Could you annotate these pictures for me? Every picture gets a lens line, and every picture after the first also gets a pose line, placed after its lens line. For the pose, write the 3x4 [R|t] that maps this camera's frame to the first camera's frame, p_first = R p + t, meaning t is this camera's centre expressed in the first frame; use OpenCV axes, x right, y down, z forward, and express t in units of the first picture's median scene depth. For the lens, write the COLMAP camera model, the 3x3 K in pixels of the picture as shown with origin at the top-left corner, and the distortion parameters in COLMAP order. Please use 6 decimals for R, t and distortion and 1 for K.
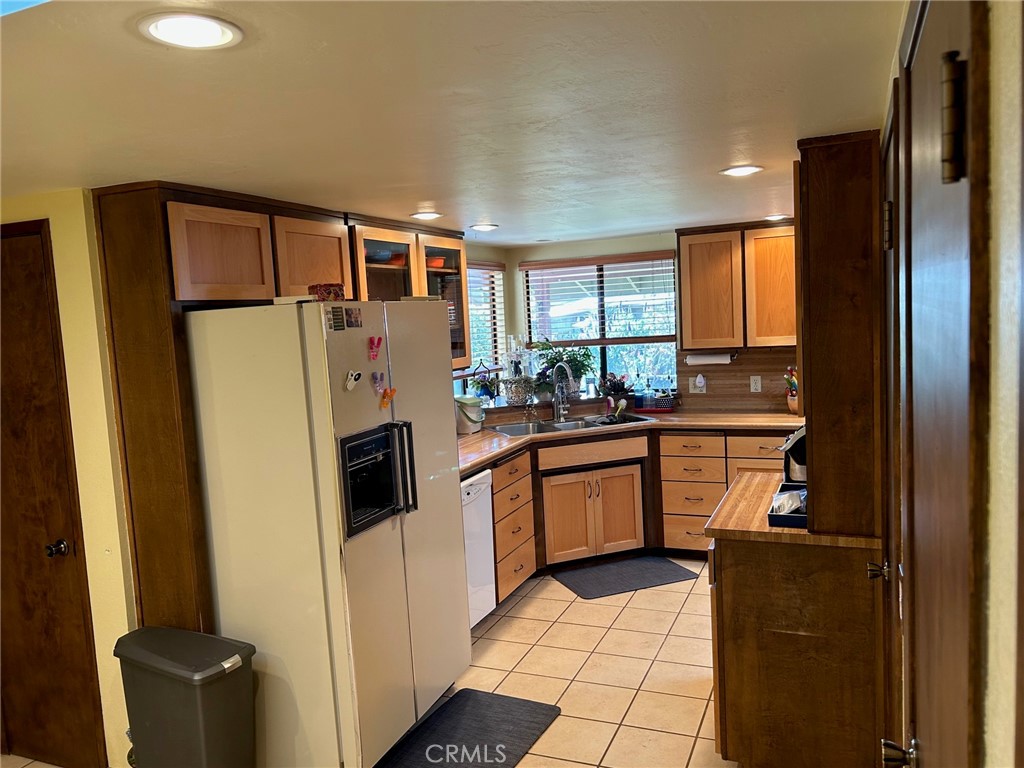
lens RADIAL K [[789.6, 0, 518.1], [0, 789.6, 385.8], [0, 0, 1]] dist [0.053600, -0.056784]
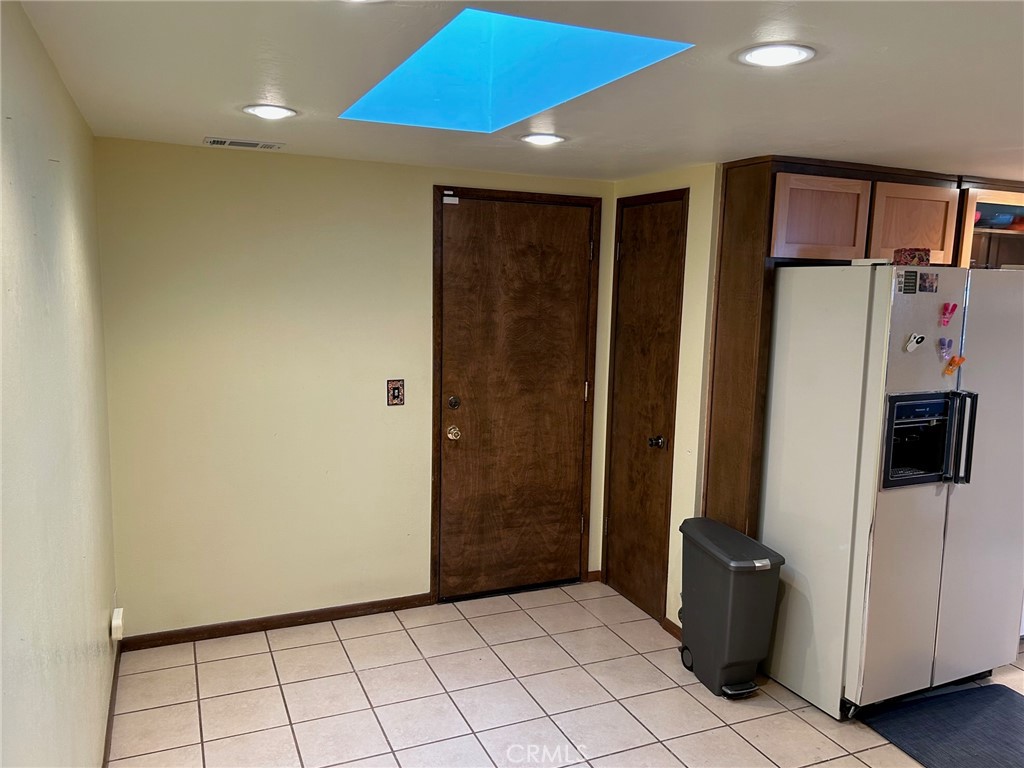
lens RADIAL K [[789.6, 0, 512.2], [0, 789.6, 382.0], [0, 0, 1]] dist [0.053600, -0.056784]
pose [[0.719517, 0.162999, -0.675075, 0.117488], [-0.130113, 0.986493, 0.099513, 0.007882], [0.682177, 0.016235, 0.731007, -0.117362]]
